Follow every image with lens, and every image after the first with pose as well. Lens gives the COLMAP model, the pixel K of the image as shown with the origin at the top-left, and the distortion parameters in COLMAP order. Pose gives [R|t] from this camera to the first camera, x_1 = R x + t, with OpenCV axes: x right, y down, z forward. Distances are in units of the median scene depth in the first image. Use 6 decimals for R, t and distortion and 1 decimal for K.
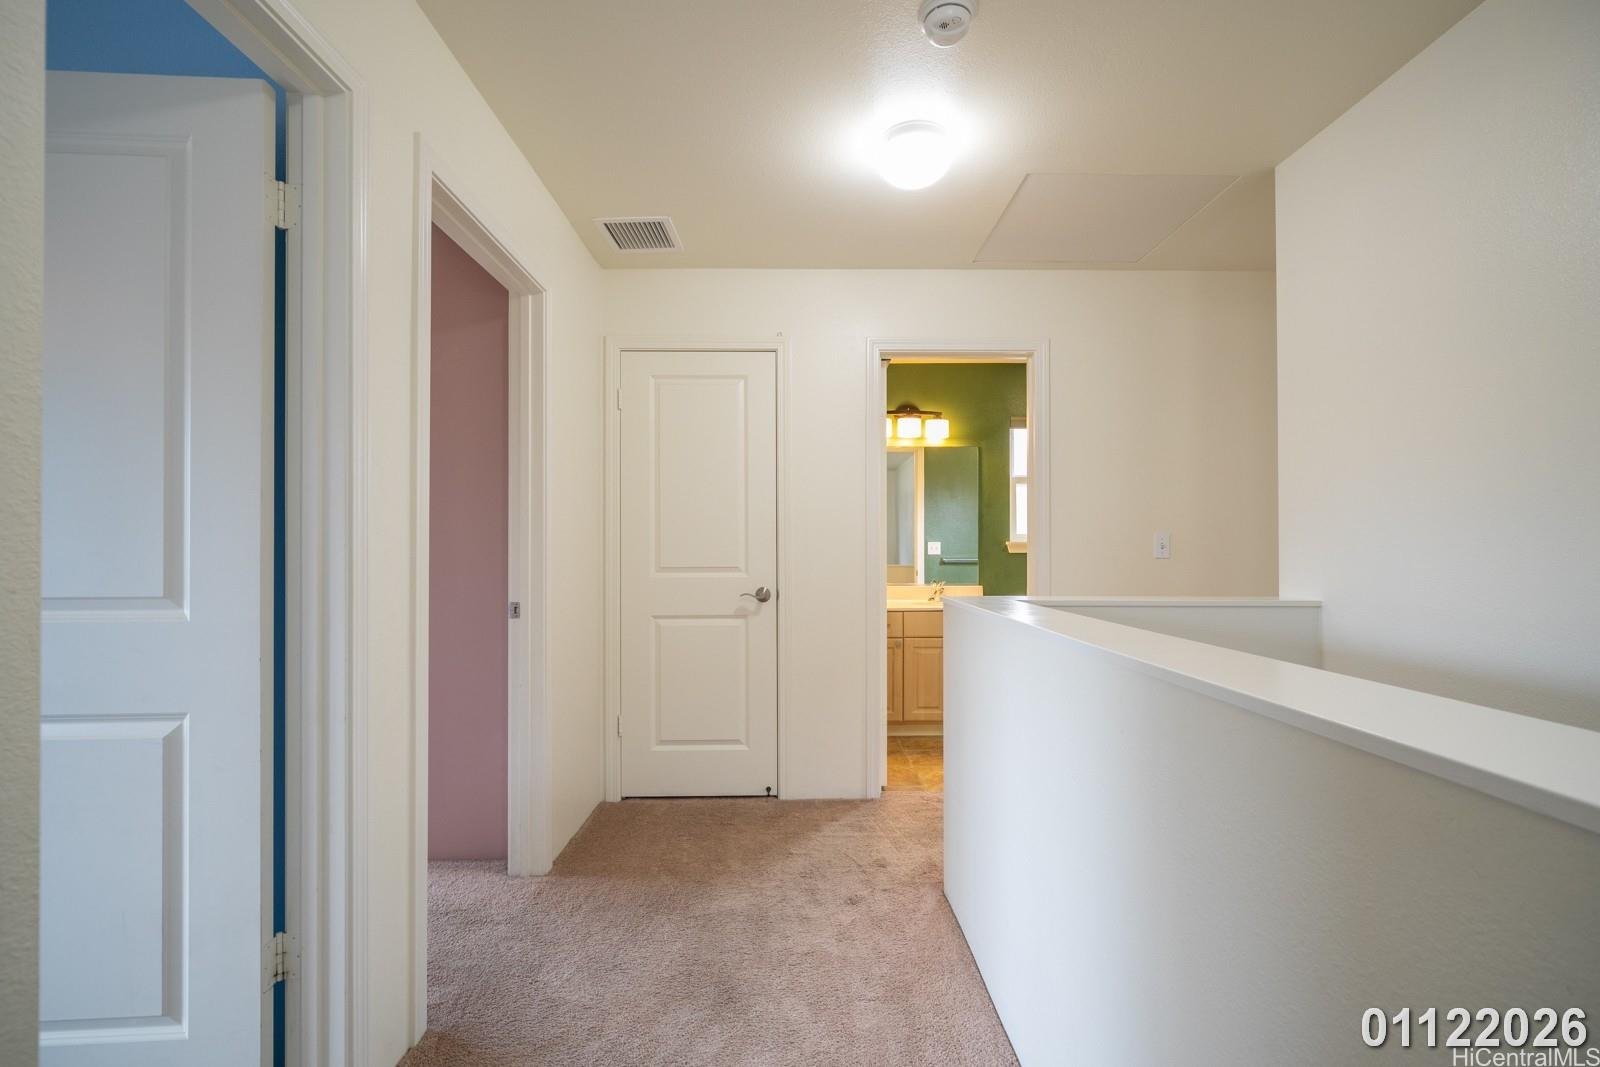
lens RADIAL K [[702.8, 0, 800.3], [0, 702.8, 535.7], [0, 0, 1]] dist [0.000547, 0.000183]
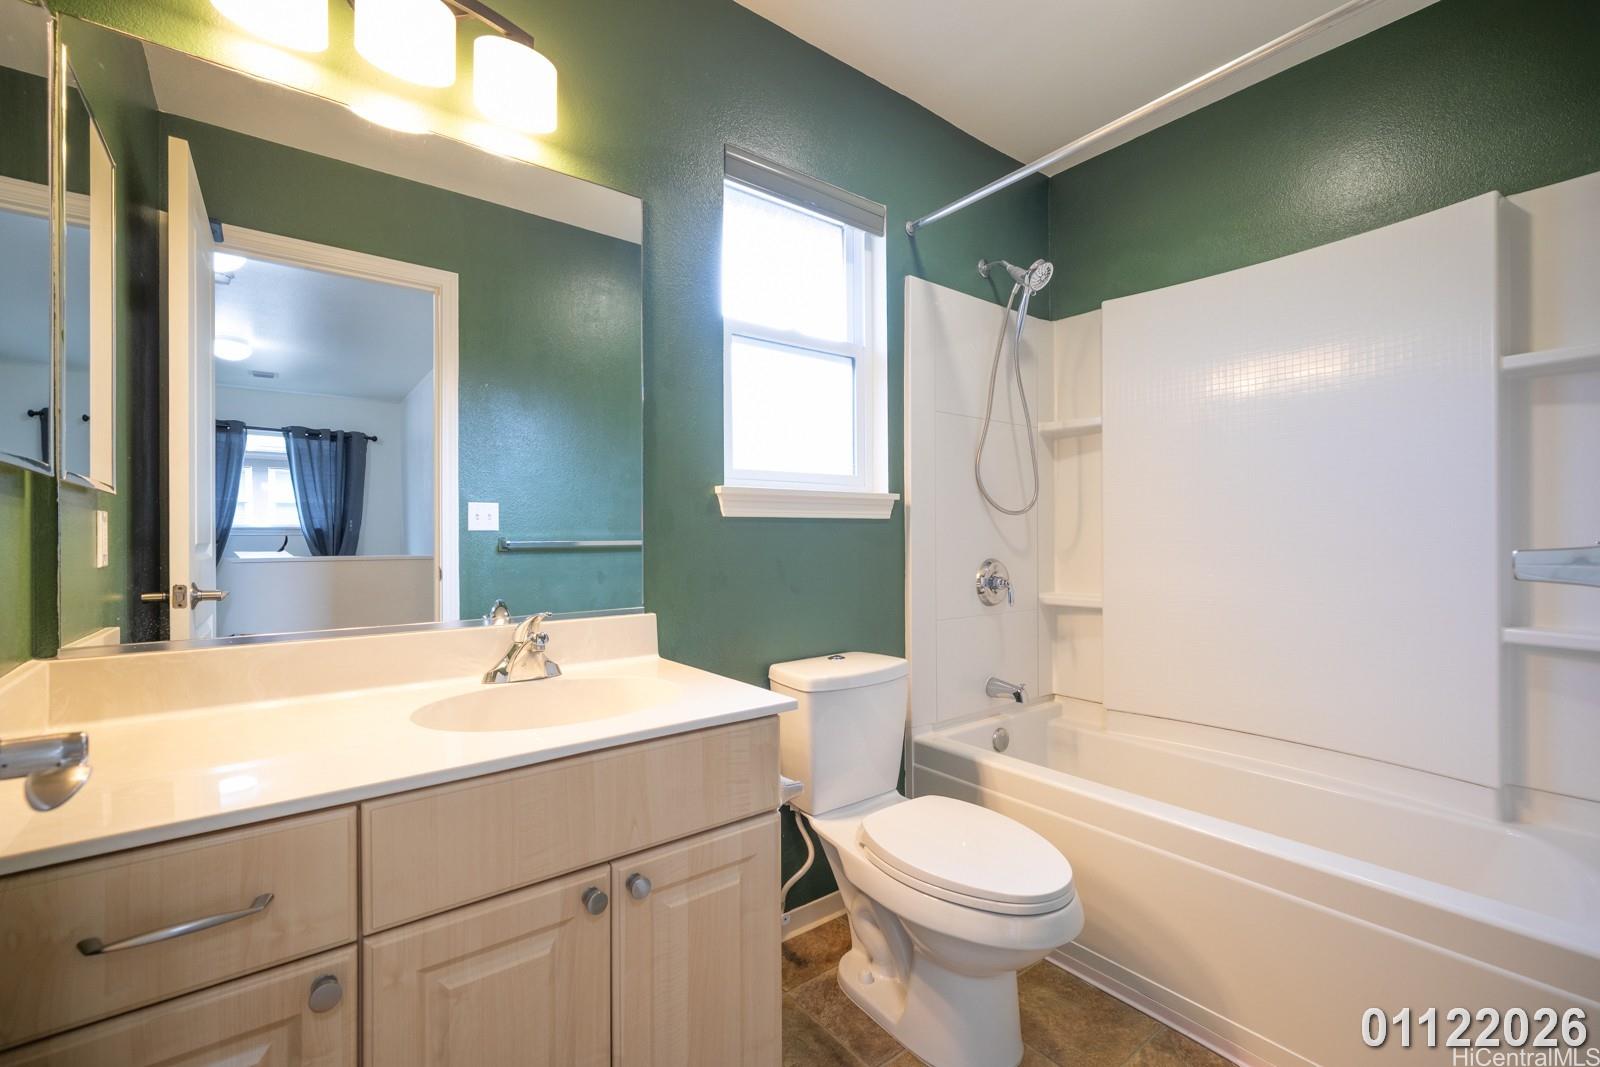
lens RADIAL K [[702.8, 0, 798.8], [0, 702.8, 527.6], [0, 0, 1]] dist [0.000547, 0.000183]
pose [[0.803717, 0.000742, 0.595011, 0.087520], [-0.005408, 0.999967, 0.006057, 0.021173], [-0.594987, -0.008085, 0.803695, 0.530395]]
